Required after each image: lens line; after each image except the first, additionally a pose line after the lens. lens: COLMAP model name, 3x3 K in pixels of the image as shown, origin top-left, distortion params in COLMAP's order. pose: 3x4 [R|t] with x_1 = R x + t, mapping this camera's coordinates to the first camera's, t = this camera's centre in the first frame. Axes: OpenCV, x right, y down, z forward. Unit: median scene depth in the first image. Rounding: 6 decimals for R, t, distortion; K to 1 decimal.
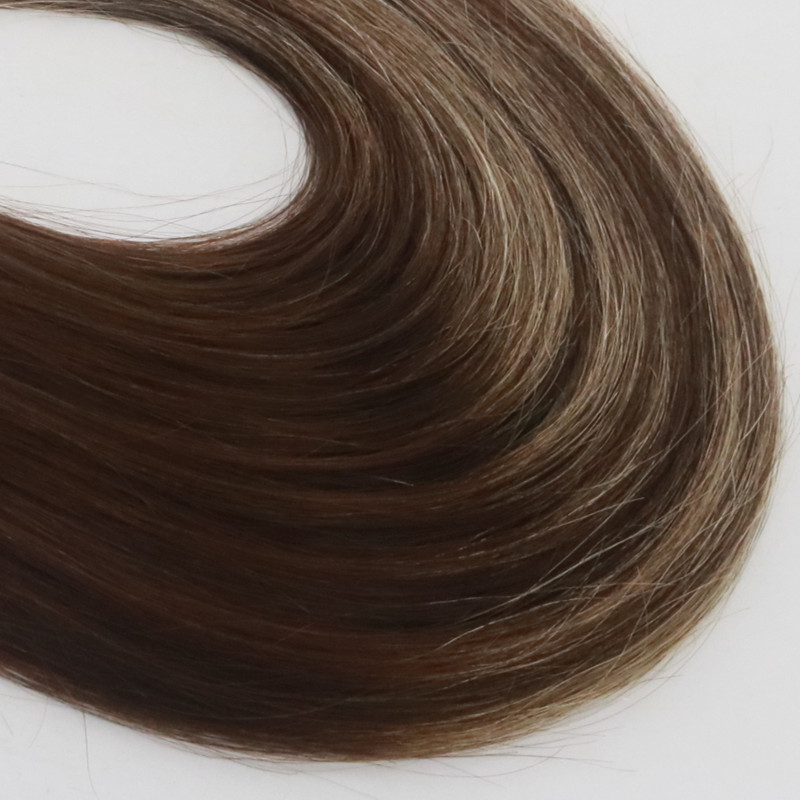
lens RADIAL K [[412.5, 0, 400.0], [0, 412.5, 400.0], [0, 0, 1]] dist [-0.004286, 0.000222]
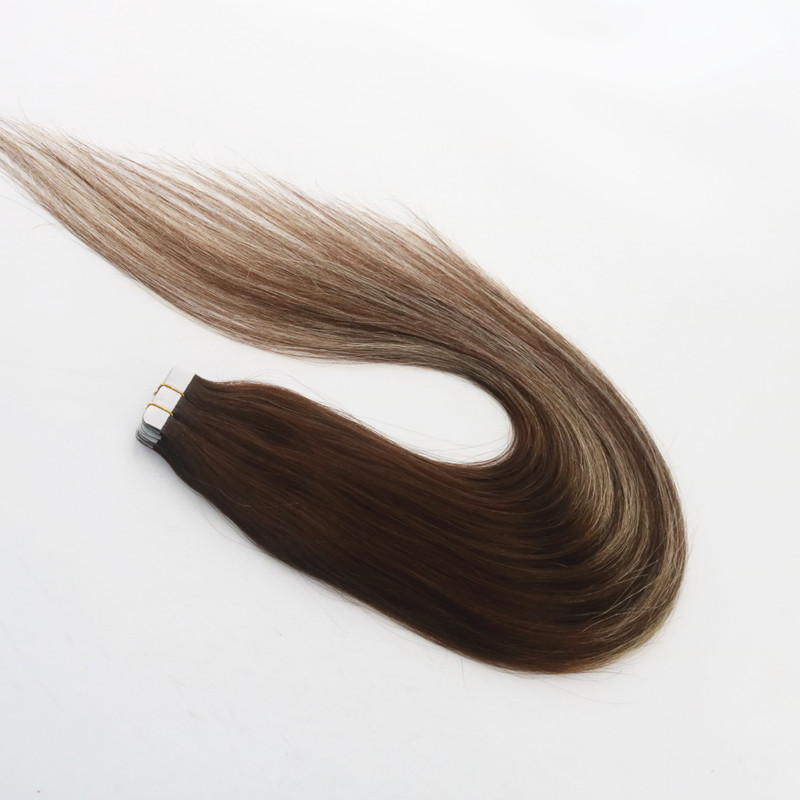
lens RADIAL K [[412.5, 0, 400.0], [0, 412.5, 400.0], [0, 0, 1]] dist [-0.004286, 0.000222]
pose [[0.987512, 0.073969, 0.139098, -1.386059], [-0.045652, 0.979397, -0.196716, -0.255377], [-0.150783, 0.187909, 0.970544, -1.512021]]
